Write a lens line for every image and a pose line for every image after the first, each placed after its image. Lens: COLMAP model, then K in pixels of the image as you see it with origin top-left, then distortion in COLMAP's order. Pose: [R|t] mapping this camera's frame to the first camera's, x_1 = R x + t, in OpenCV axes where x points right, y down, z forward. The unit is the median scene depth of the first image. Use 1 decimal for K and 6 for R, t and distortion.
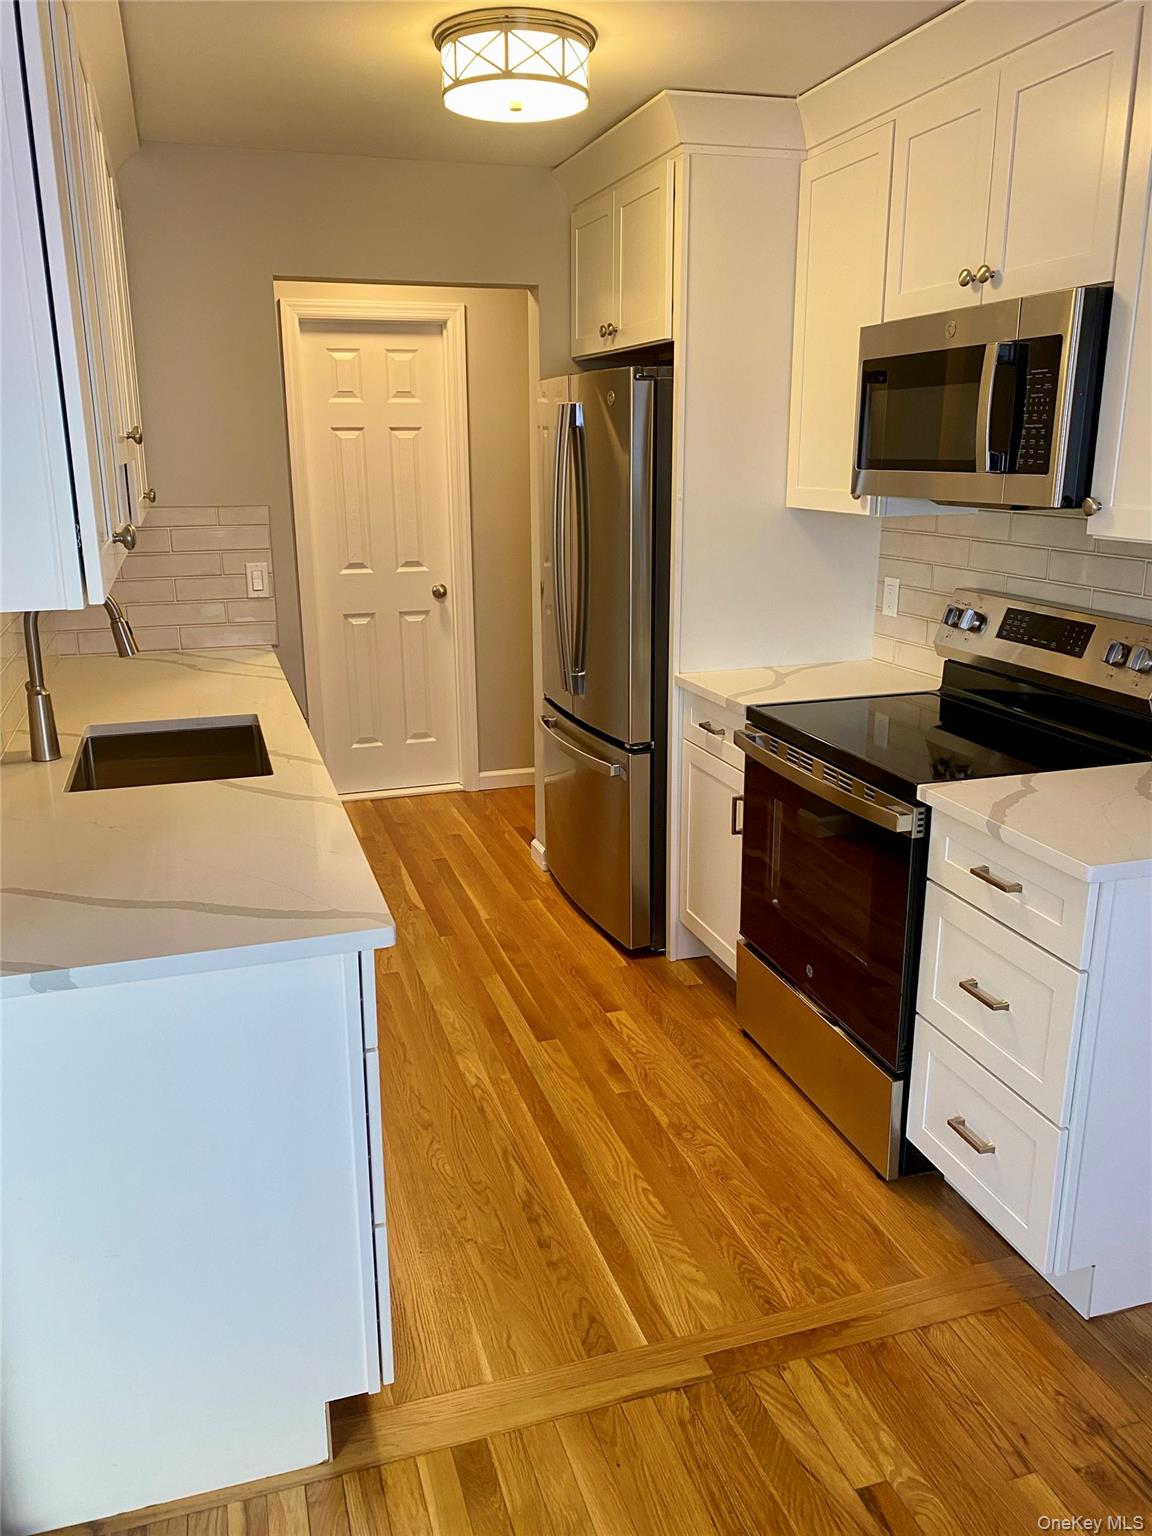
lens RADIAL K [[1184.1, 0, 572.5], [0, 1184.1, 764.9], [0, 0, 1]] dist [0.048303, -0.034136]
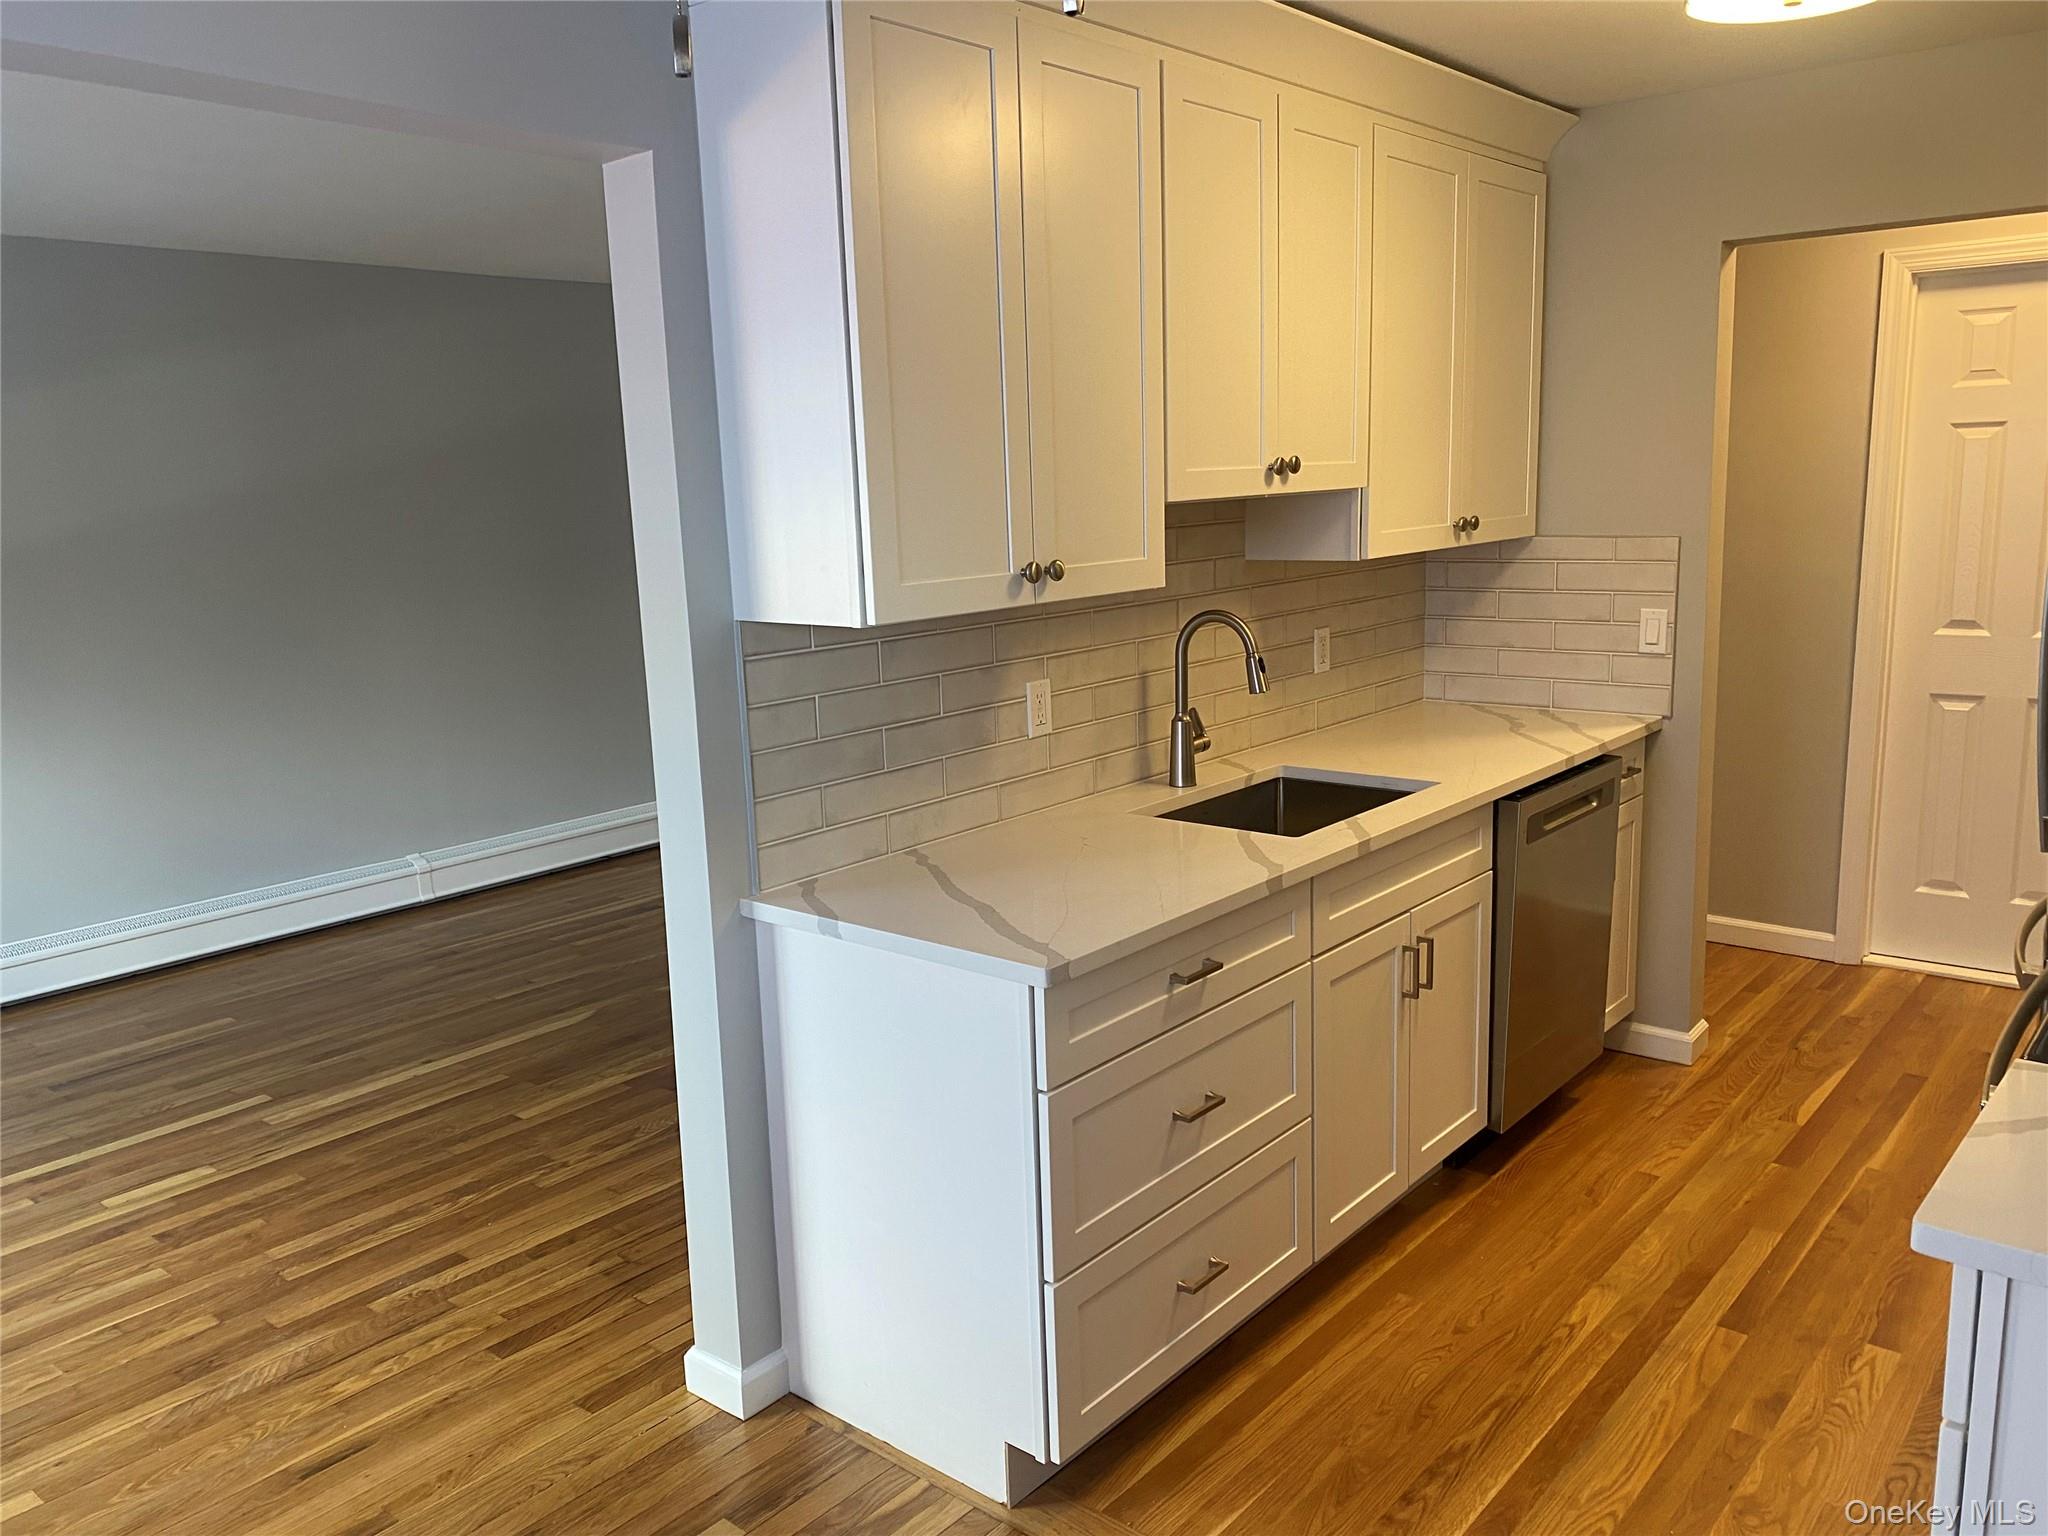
lens RADIAL K [[1578.8, 0, 994.3], [0, 1578.8, 752.9], [0, 0, 1]] dist [0.048303, -0.034136]
pose [[0.534655, 0.140032, -0.833387, 0.592244], [-0.194866, 0.980028, 0.039656, -0.054793], [0.822296, 0.141197, 0.551265, 0.138469]]
